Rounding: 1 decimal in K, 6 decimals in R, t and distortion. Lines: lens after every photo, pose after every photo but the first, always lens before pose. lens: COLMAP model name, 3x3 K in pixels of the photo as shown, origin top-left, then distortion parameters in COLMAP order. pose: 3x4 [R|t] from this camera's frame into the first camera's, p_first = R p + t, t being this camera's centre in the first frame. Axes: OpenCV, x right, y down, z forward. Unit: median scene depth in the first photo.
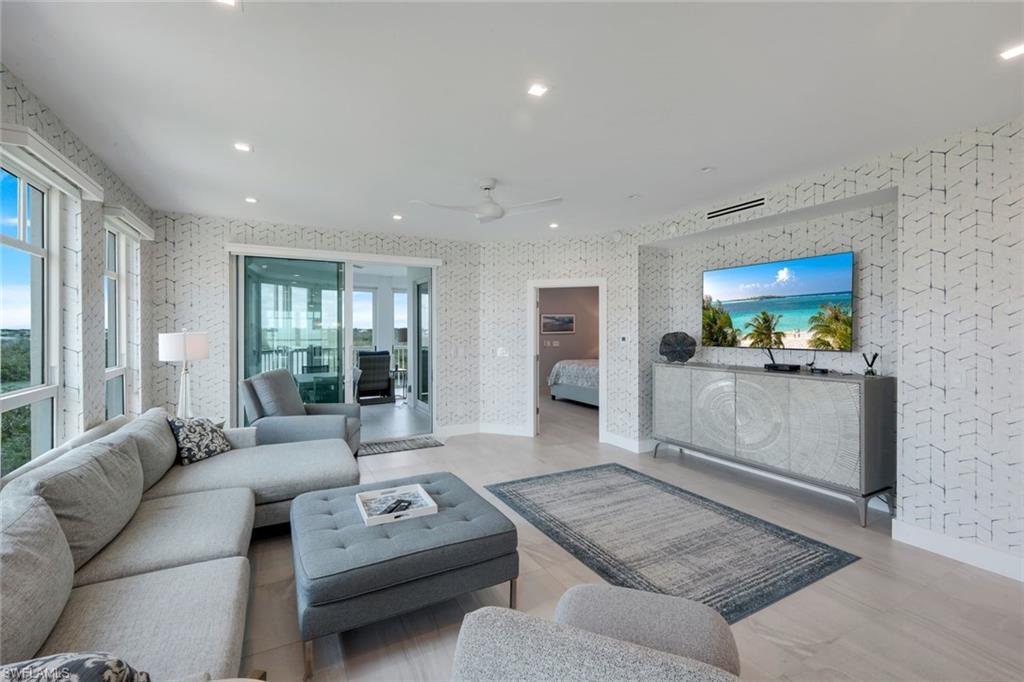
lens RADIAL K [[443.8, 0, 508.5], [0, 443.8, 329.7], [0, 0, 1]] dist [0.001399, -0.000017]
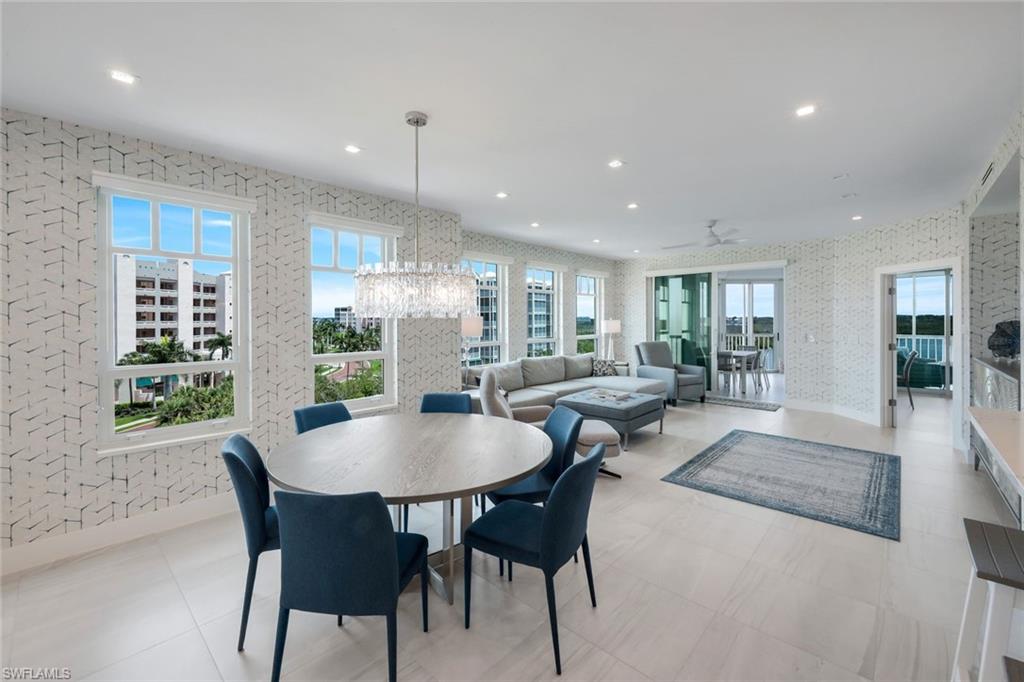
lens RADIAL K [[419.2, 0, 509.8], [0, 419.2, 320.4], [0, 0, 1]] dist [-0.000050, -0.000059]
pose [[0.328431, 0.003827, -0.944520, 0.991350], [0.005073, 0.999970, 0.005816, -0.005762], [0.944514, -0.006701, 0.328402, -0.118525]]
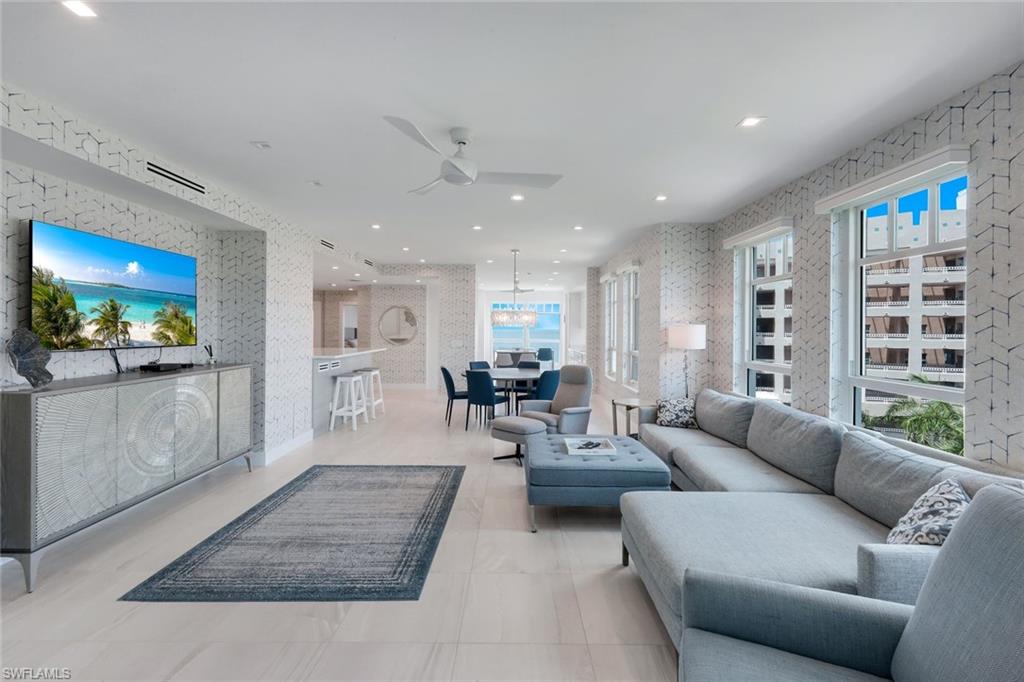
lens RADIAL K [[443.8, 0, 508.5], [0, 443.8, 329.7], [0, 0, 1]] dist [0.001399, -0.000017]
pose [[-0.879062, -0.003587, 0.476694, -0.439397], [-0.003903, 0.999992, 0.000327, 0.005007], [-0.476691, -0.001573, -0.879069, 1.479371]]
